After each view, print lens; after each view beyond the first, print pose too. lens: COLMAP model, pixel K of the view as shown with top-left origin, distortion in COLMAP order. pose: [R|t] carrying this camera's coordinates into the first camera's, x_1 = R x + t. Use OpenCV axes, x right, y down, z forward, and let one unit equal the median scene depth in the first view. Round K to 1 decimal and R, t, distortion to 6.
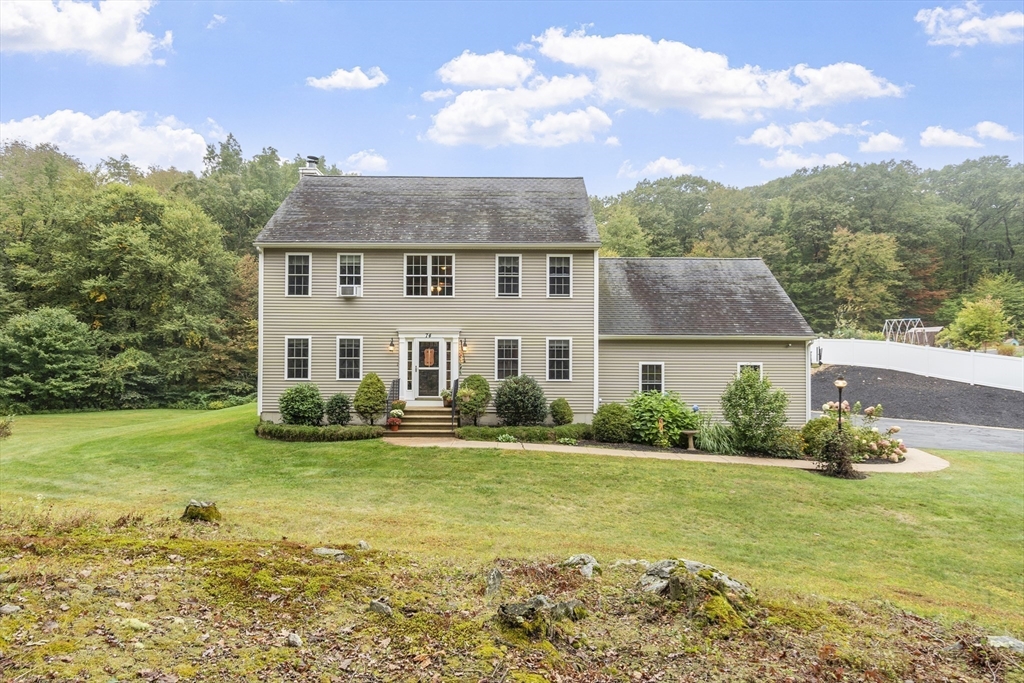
lens RADIAL K [[548.3, 0, 512.0], [0, 548.3, 341.5], [0, 0, 1]] dist [-0.001755, -0.001258]
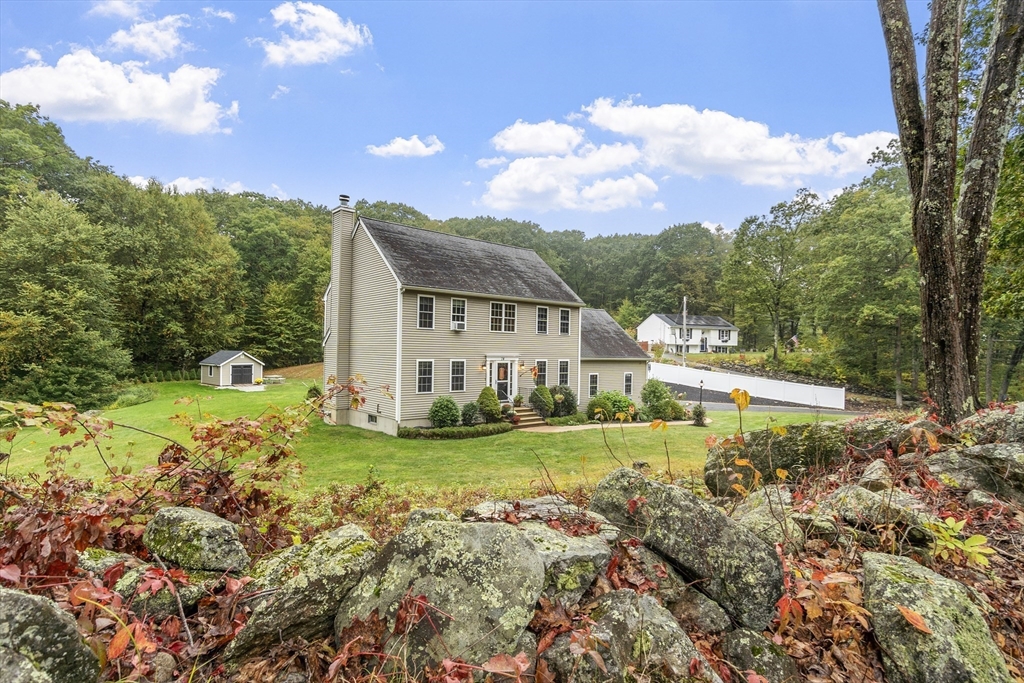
lens RADIAL K [[501.7, 0, 509.9], [0, 501.7, 346.4], [0, 0, 1]] dist [-0.000311, 0.000071]
pose [[0.760871, 0.013295, 0.648767, -1.000889], [-0.031522, 0.999367, 0.016490, -0.066227], [-0.648137, -0.032998, 0.760808, -0.027560]]
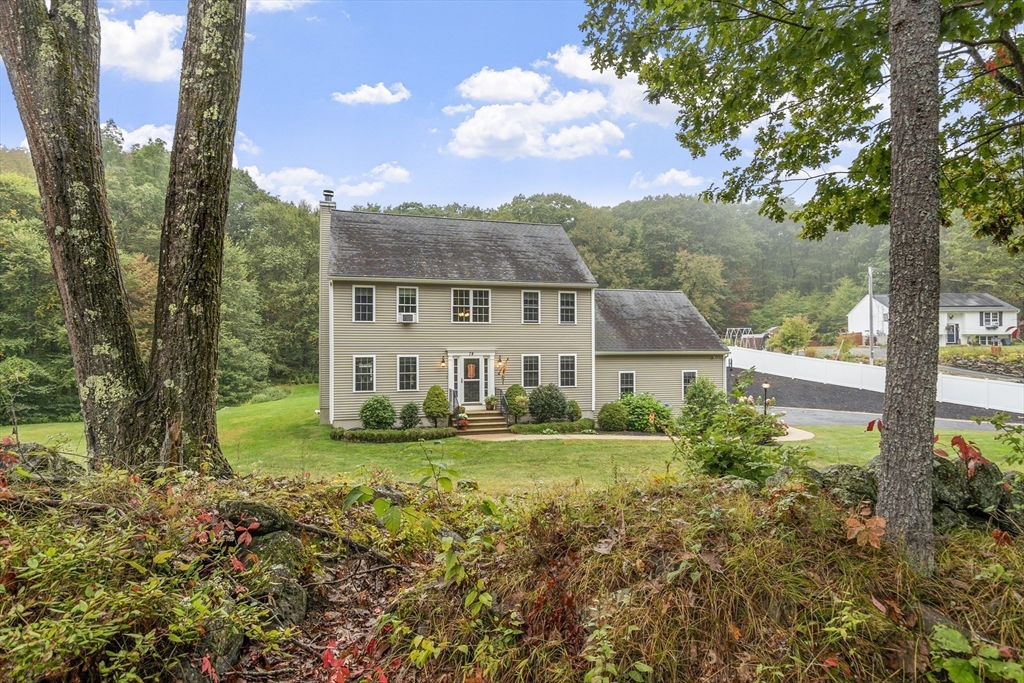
lens RADIAL K [[545.6, 0, 507.1], [0, 545.6, 342.4], [0, 0, 1]] dist [0.000621, 0.000500]
pose [[0.960511, -0.003896, 0.278216, -0.419649], [0.000915, 0.999941, 0.010843, -0.050290], [-0.278242, -0.010161, 0.960457, -0.223673]]
